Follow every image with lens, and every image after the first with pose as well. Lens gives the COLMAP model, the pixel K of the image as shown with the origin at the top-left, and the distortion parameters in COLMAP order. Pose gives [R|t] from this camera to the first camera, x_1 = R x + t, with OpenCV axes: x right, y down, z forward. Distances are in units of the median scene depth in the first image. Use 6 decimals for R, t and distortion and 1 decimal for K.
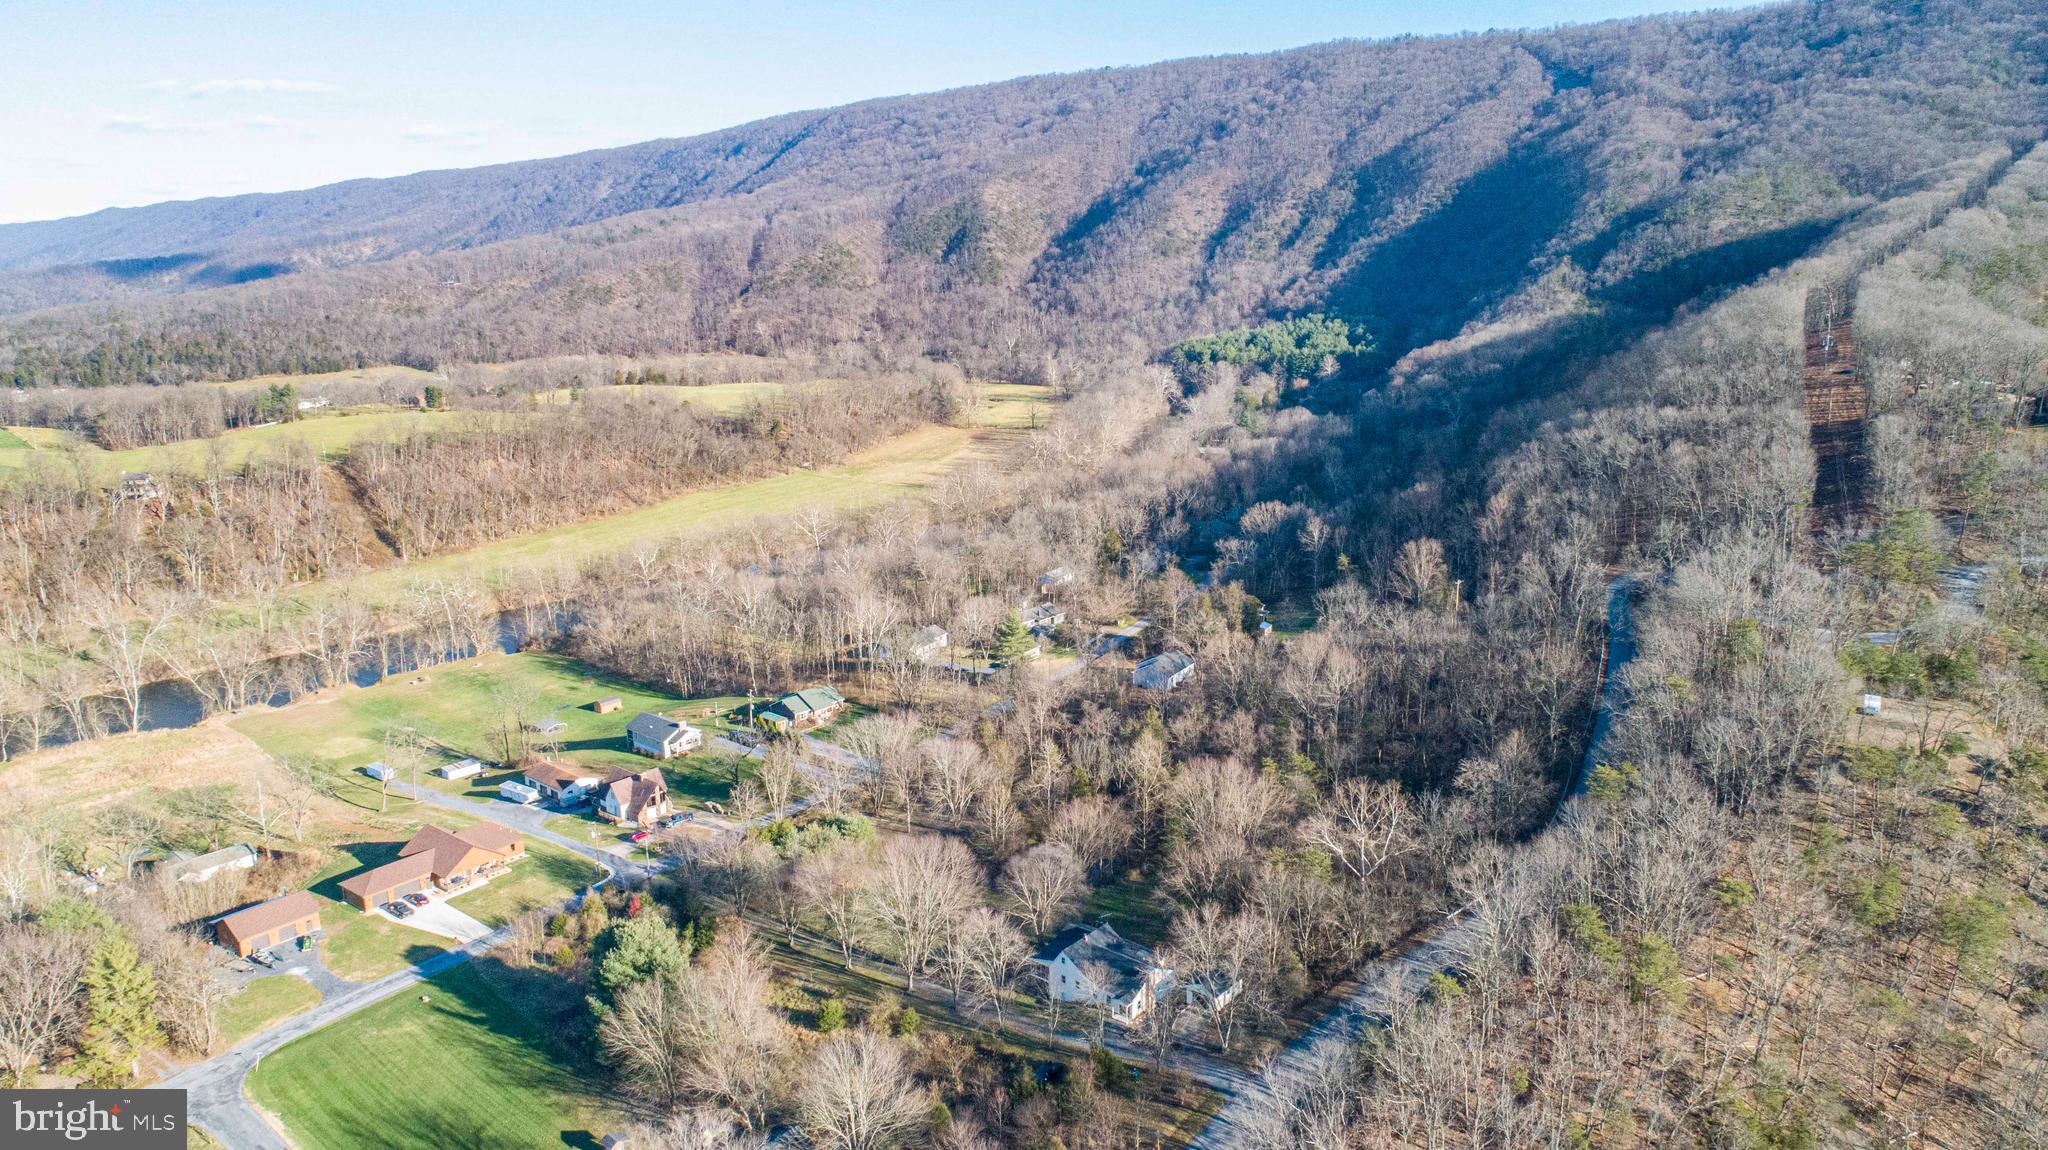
lens RADIAL K [[1369.1, 0, 1021.5], [0, 1369.1, 574.9], [0, 0, 1]] dist [-0.019067, 0.009896]
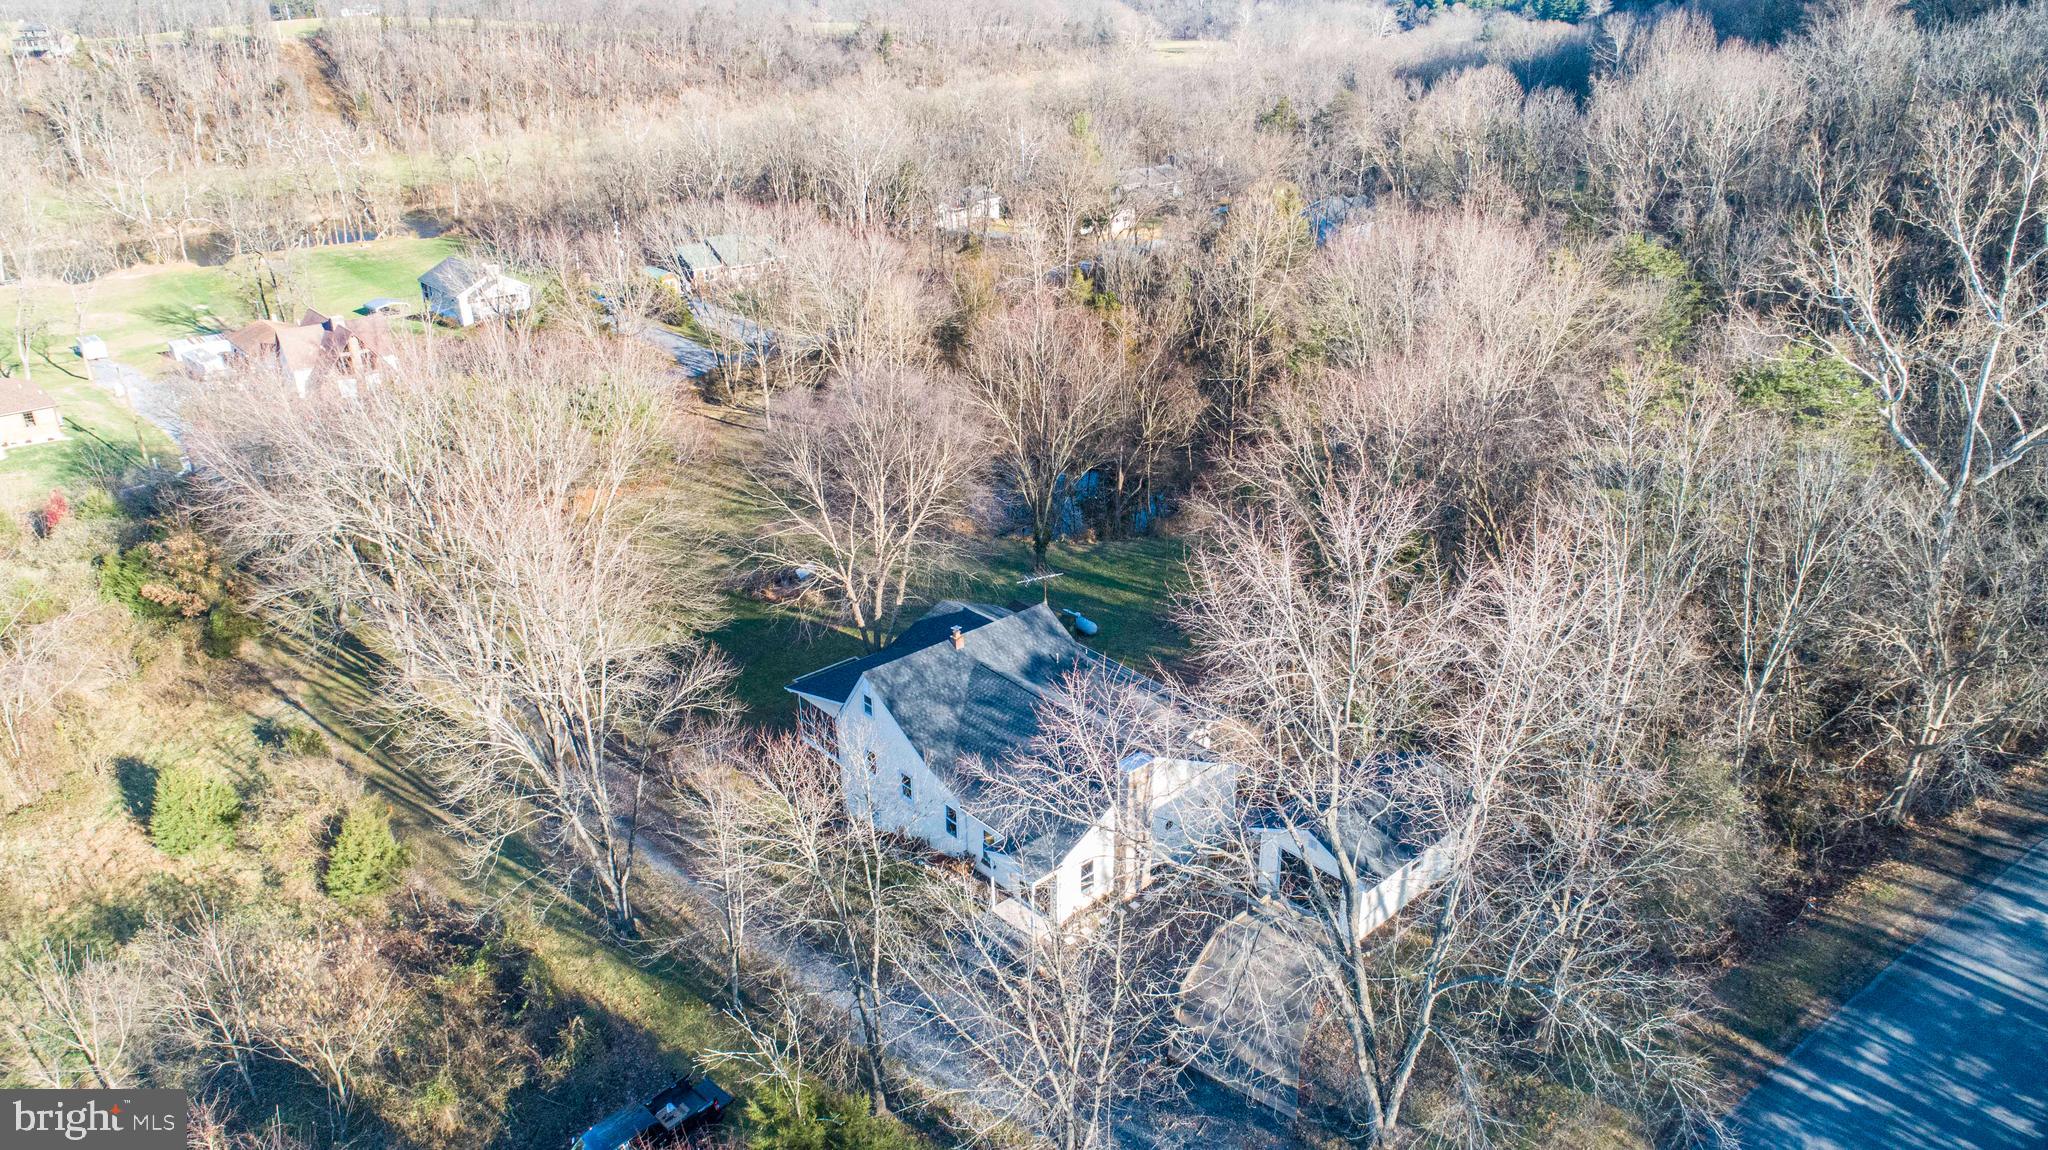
lens RADIAL K [[1369.1, 0, 1015.5], [0, 1369.1, 570.2], [0, 0, 1]] dist [-0.019067, 0.009896]
pose [[0.988915, 0.061133, -0.135317, 0.019422], [-0.035324, 0.982010, 0.185496, 0.036915], [0.144223, -0.178660, 0.973283, 0.135132]]
